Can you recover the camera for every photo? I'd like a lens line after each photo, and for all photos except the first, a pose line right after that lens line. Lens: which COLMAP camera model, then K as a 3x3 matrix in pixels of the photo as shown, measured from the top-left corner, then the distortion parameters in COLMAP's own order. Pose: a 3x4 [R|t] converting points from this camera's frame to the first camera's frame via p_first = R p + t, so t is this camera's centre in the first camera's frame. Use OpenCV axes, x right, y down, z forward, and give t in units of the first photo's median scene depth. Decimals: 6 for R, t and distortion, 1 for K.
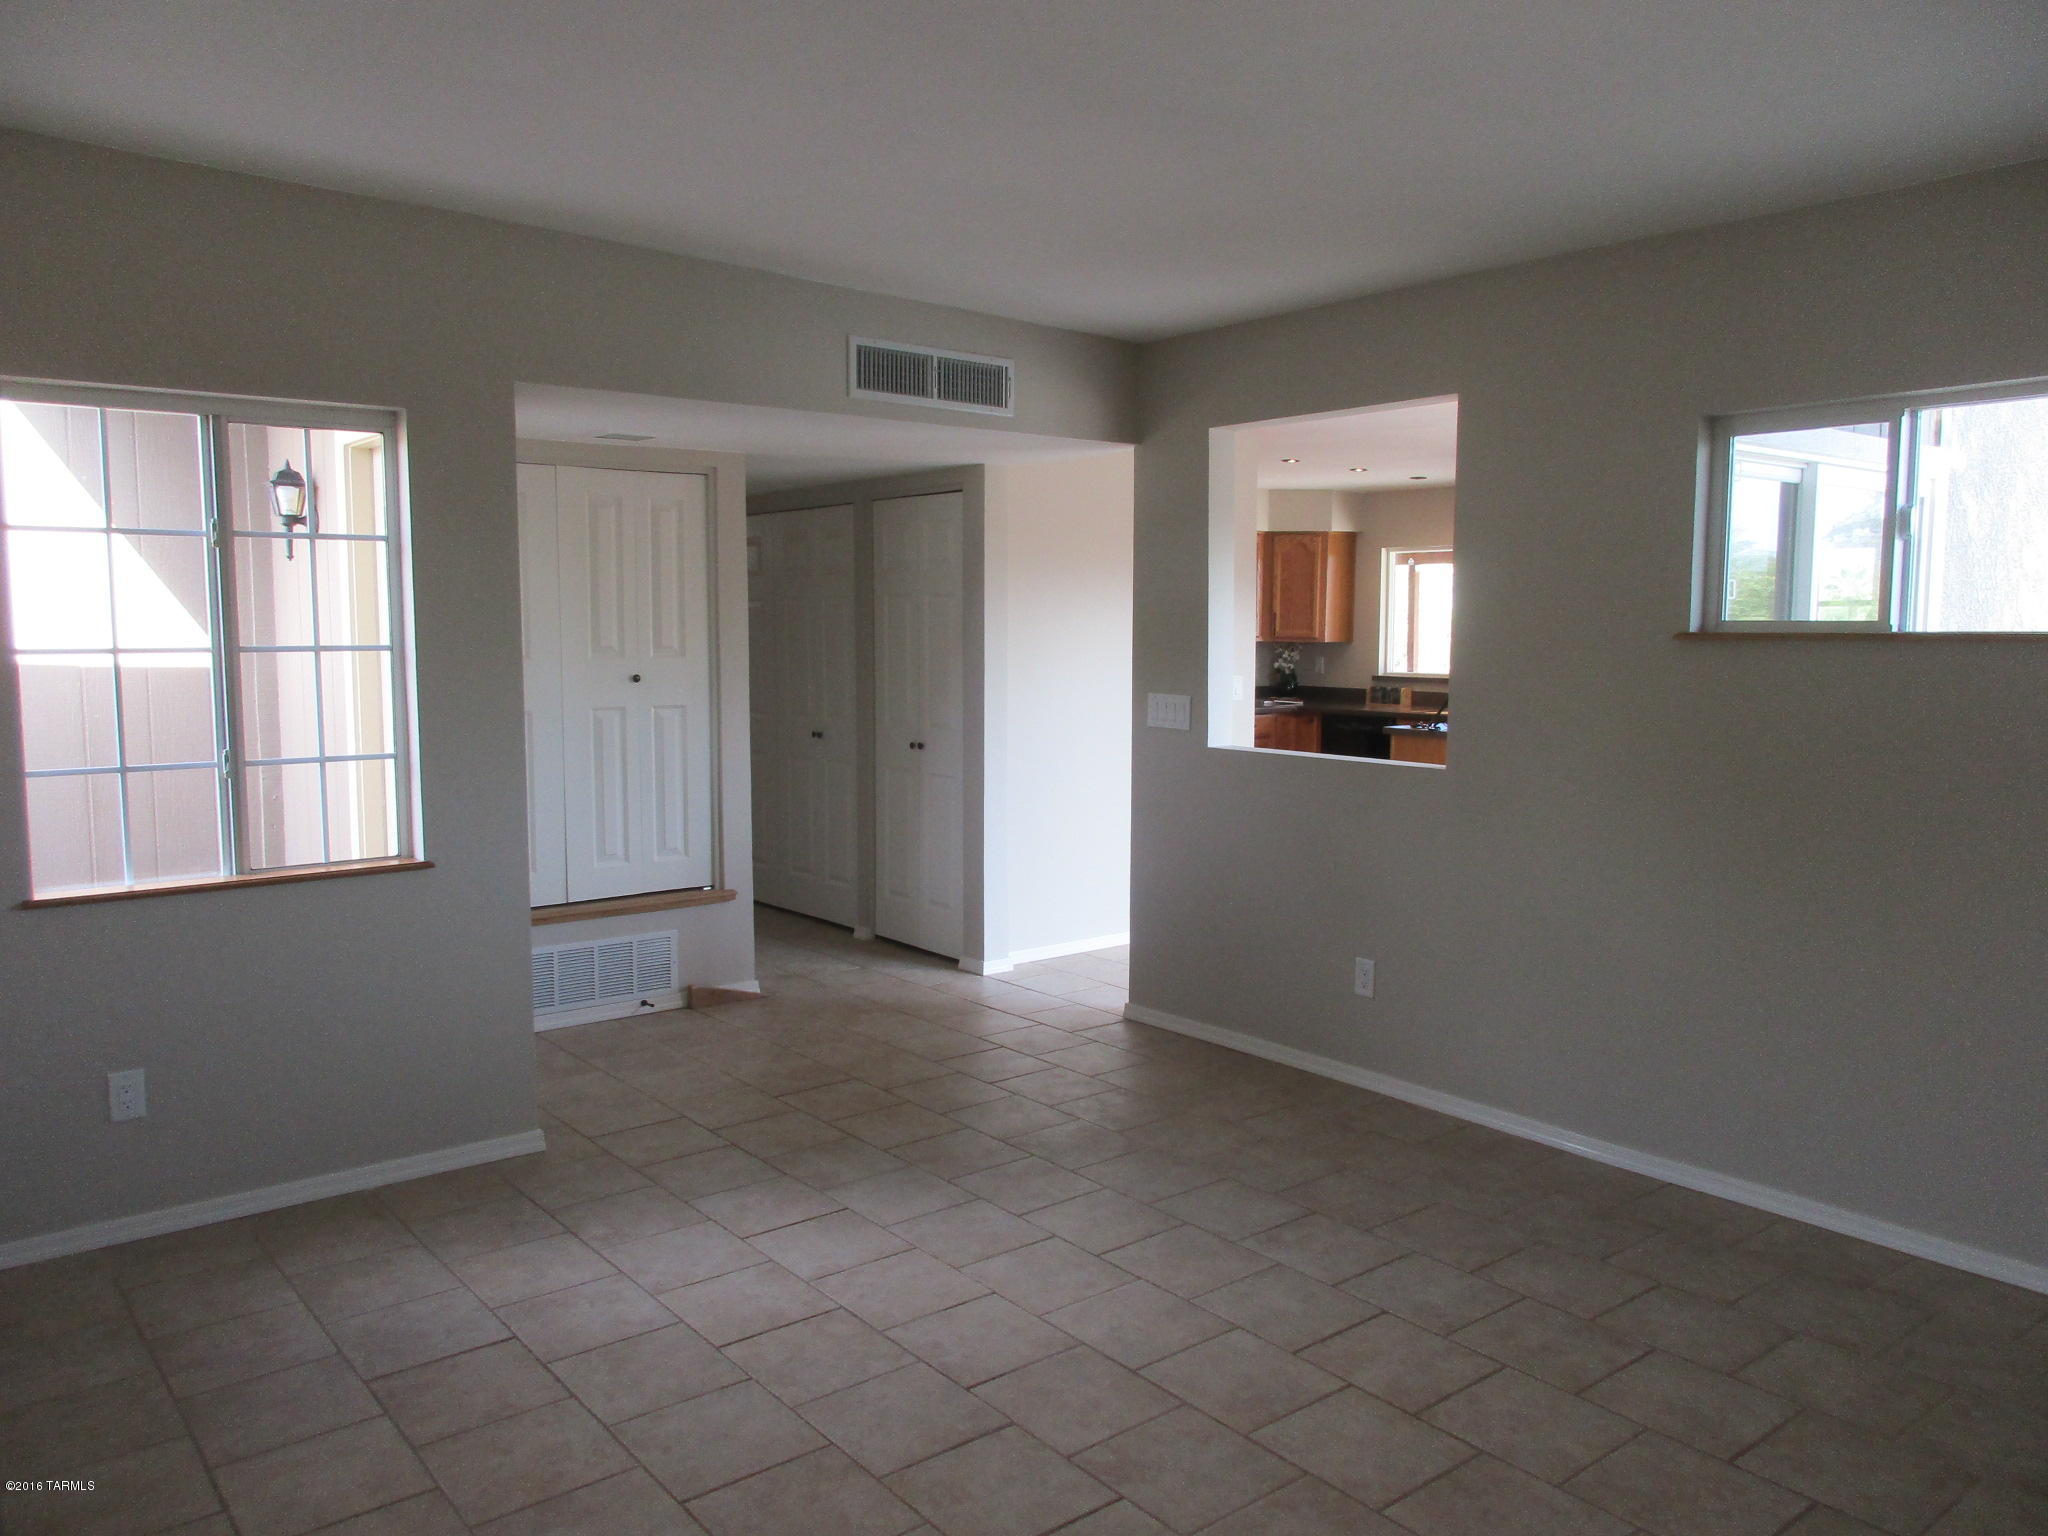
lens RADIAL K [[1521.8, 0, 1024.0], [0, 1521.8, 768.0], [0, 0, 1]] dist [0.005498, 0.002494]
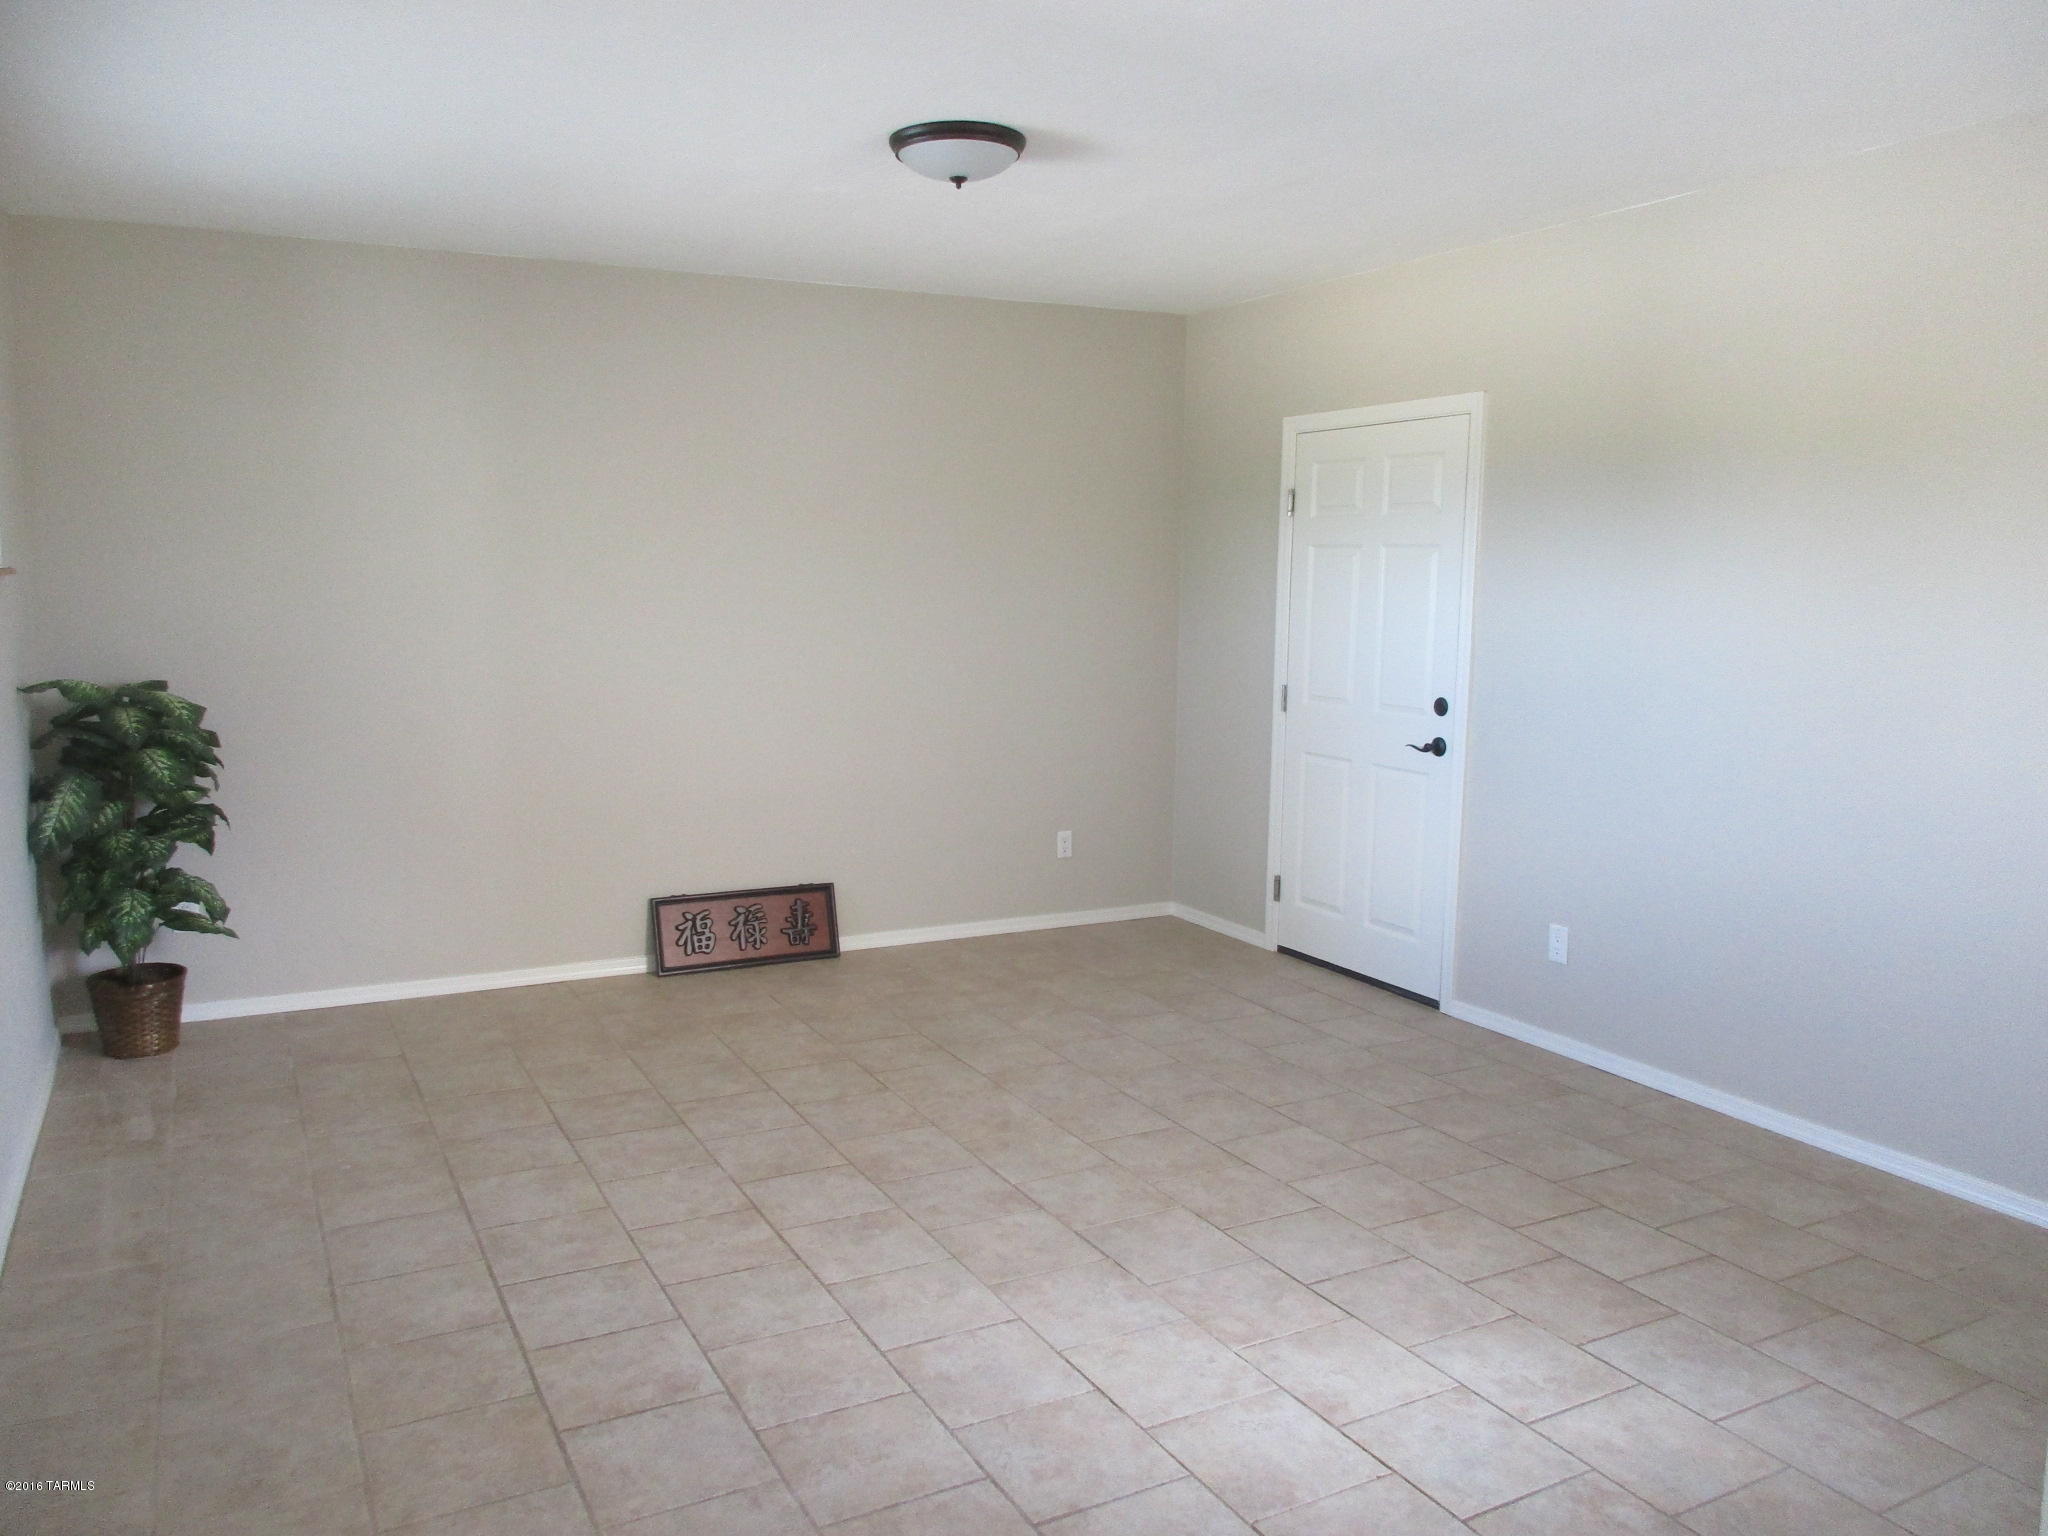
lens RADIAL K [[1521.8, 0, 1024.0], [0, 1521.8, 768.0], [0, 0, 1]] dist [0.005498, 0.002494]
pose [[-0.984456, -0.038228, 0.171420, -0.143099], [0.000716, 0.975142, 0.221581, -0.180329], [-0.175630, 0.218259, -0.959957, 1.855235]]
